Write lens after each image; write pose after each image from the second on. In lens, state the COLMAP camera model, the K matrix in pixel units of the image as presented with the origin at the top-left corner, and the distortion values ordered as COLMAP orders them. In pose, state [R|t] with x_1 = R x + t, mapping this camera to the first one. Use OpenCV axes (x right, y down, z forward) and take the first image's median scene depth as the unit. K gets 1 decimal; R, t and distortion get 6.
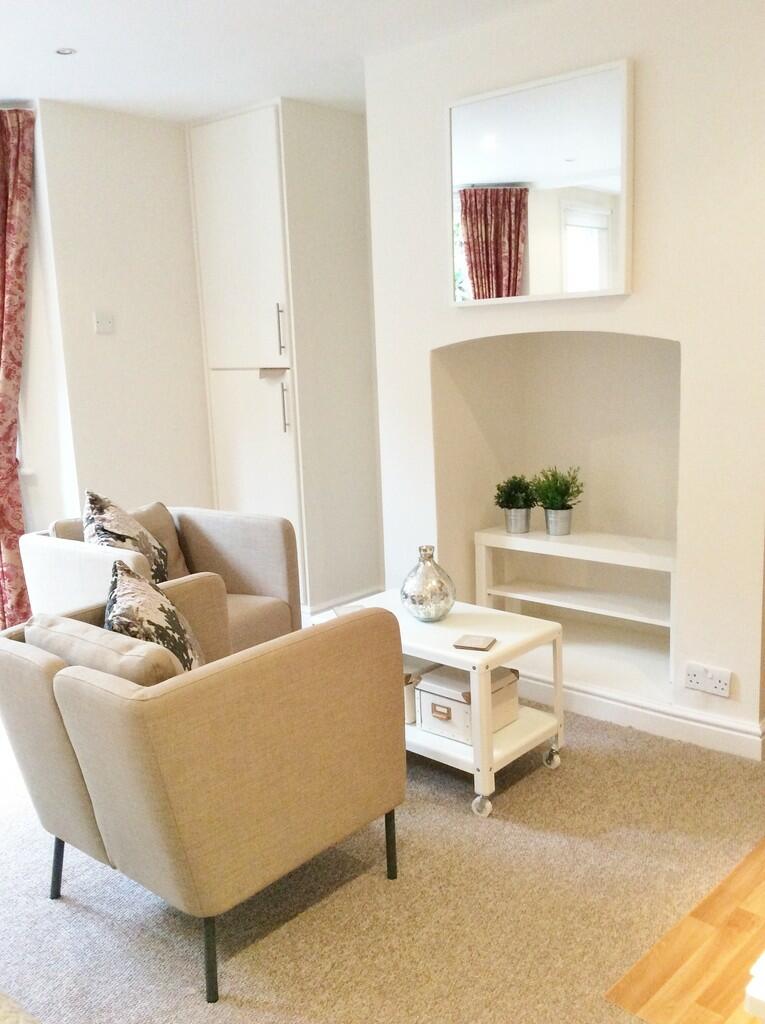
lens RADIAL K [[920.3, 0, 381.5], [0, 920.3, 513.9], [0, 0, 1]] dist [0.070604, -0.087426]
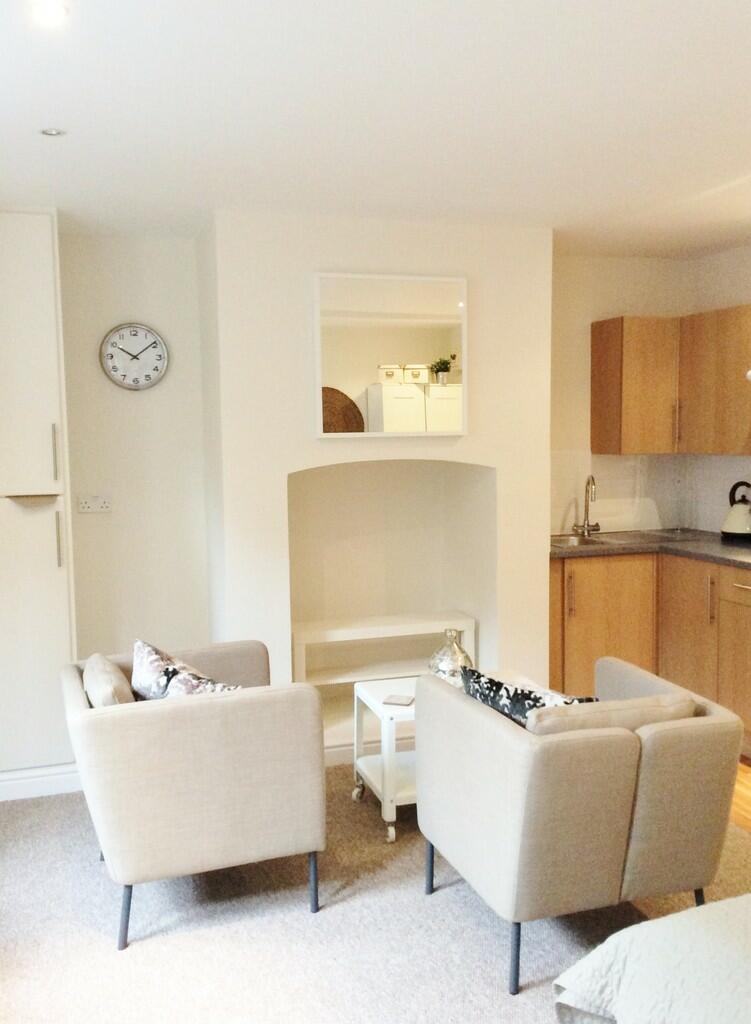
lens RADIAL K [[955.1, 0, 376.4], [0, 955.1, 506.8], [0, 0, 1]] dist [0.014679, 0.000000]
pose [[0.487648, -0.028351, 0.872580, -0.789518], [0.159072, 0.985627, -0.056874, -0.046868], [-0.858426, 0.166537, 0.485149, 0.299380]]
